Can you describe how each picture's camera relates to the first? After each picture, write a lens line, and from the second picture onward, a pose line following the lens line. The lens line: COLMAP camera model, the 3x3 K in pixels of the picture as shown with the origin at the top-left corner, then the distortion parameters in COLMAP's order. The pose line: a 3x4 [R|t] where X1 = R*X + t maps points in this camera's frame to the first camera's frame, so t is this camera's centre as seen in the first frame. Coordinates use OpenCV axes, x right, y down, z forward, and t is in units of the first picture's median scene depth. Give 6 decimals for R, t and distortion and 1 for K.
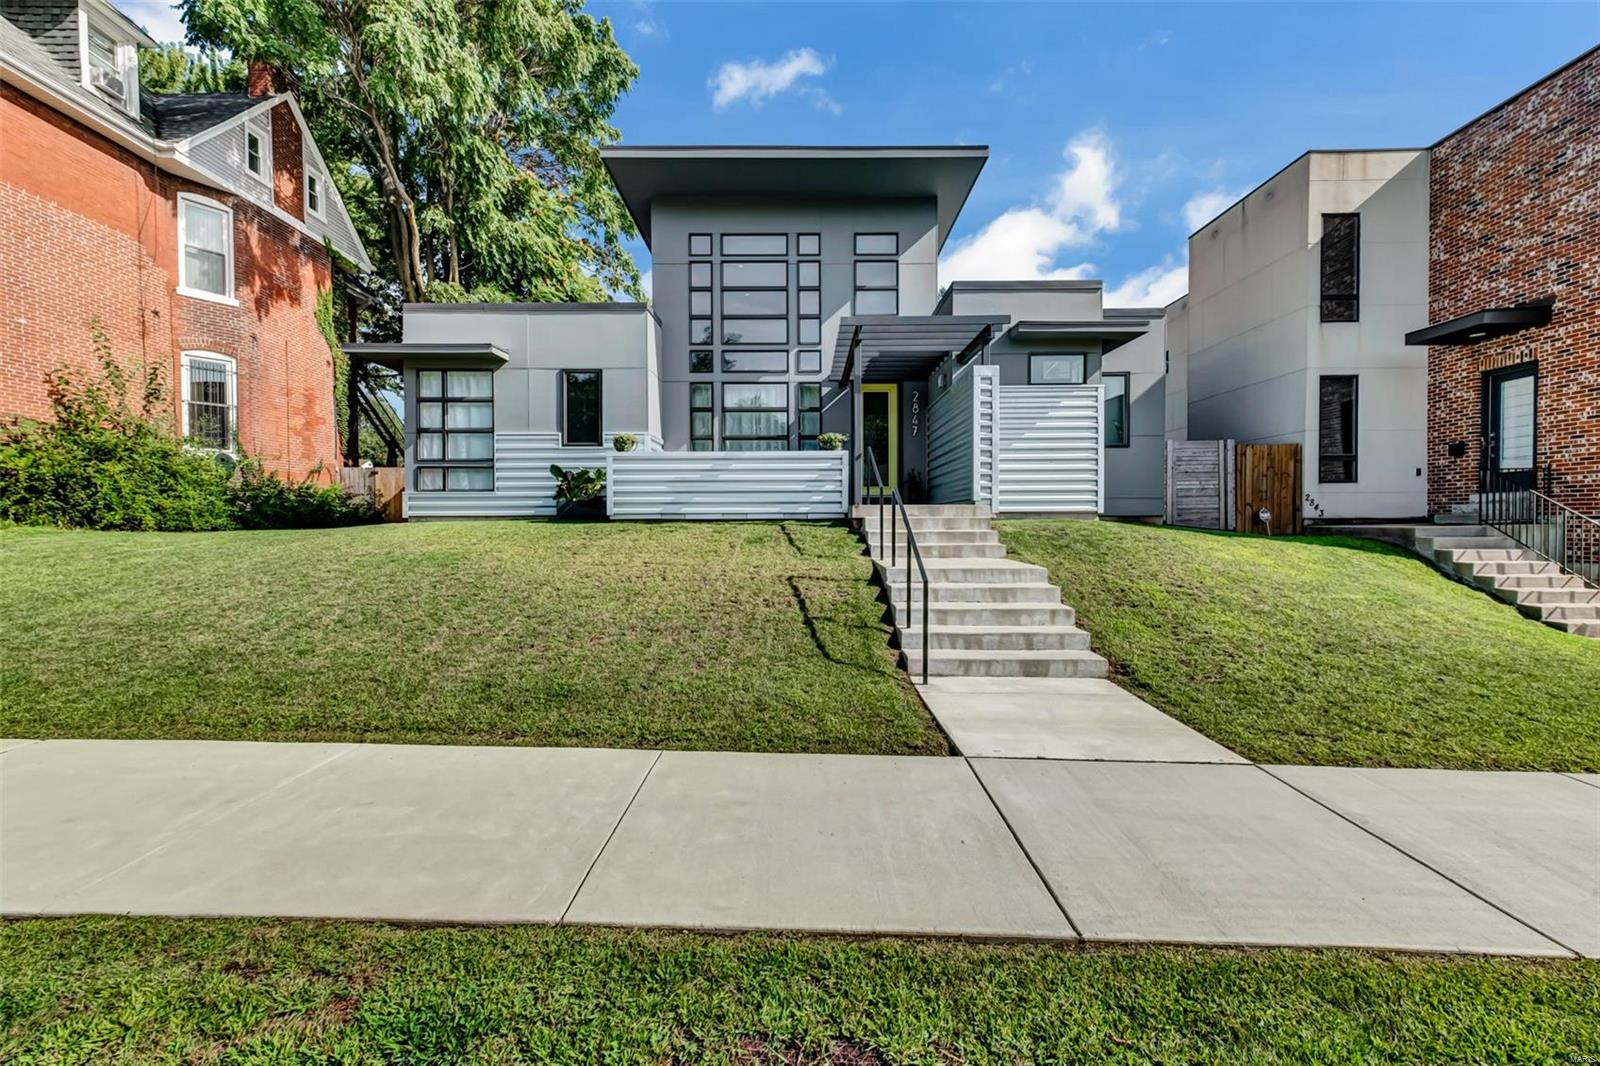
lens RADIAL K [[704.5, 0, 785.3], [0, 704.5, 523.0], [0, 0, 1]] dist [0.009562, 0.001353]
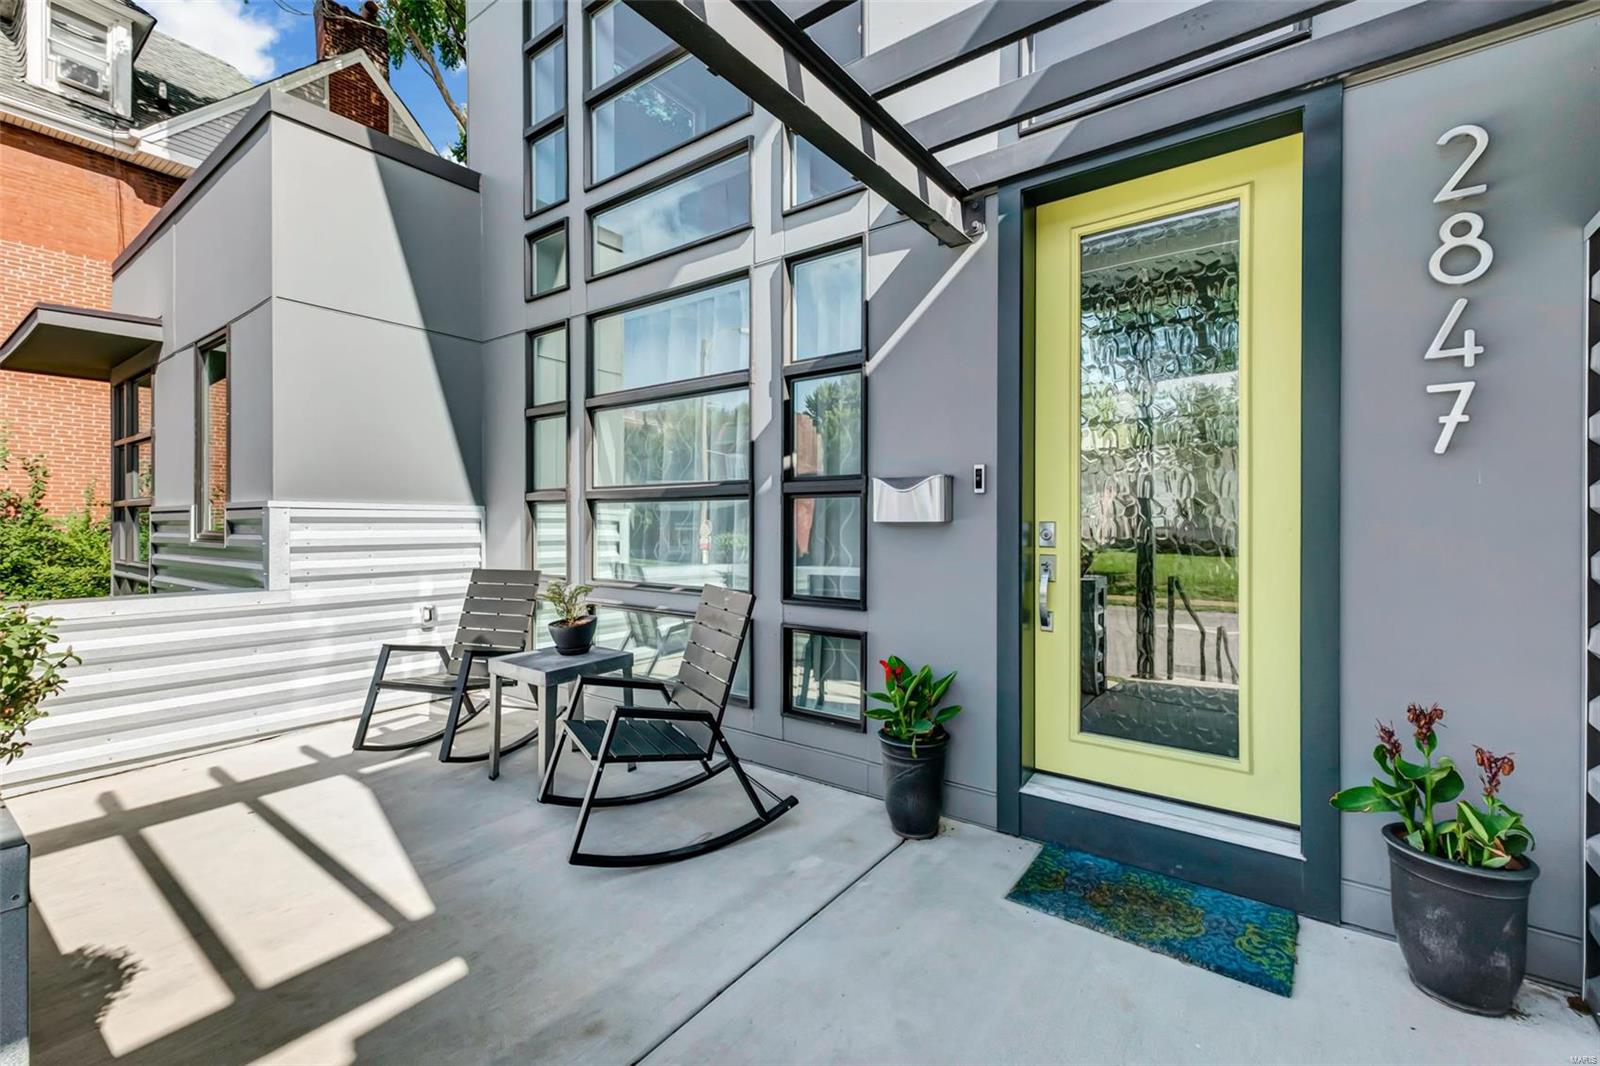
lens RADIAL K [[704.5, 0, 760.5], [0, 704.5, 536.0], [0, 0, 1]] dist [0.009562, 0.001353]
pose [[0.804818, 0.010171, -0.593434, 0.151741], [-0.005404, 0.999937, 0.009810, -0.105212], [0.593497, -0.004688, 0.804823, 0.782604]]
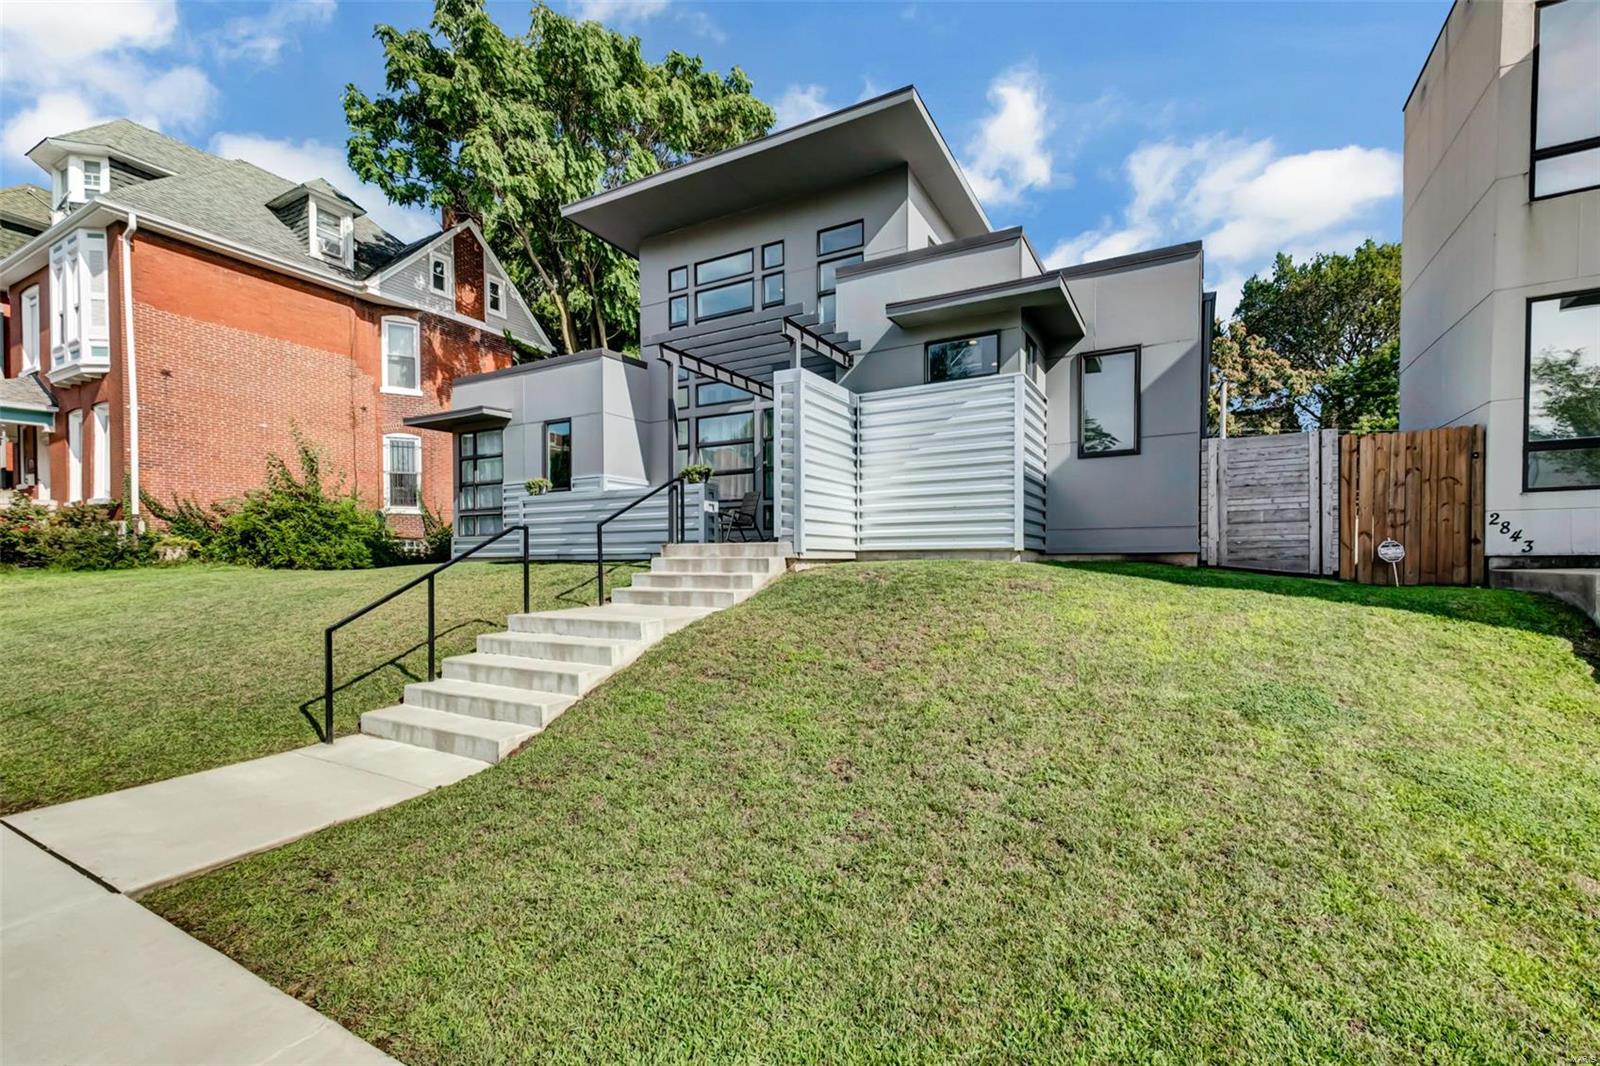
lens RADIAL K [[704.5, 0, 760.7], [0, 704.5, 566.4], [0, 0, 1]] dist [0.009562, 0.001353]
pose [[0.871100, 0.002510, -0.491099, 0.453812], [0.001479, 0.999969, 0.007734, -0.003215], [0.491103, -0.007464, 0.871070, 0.196388]]
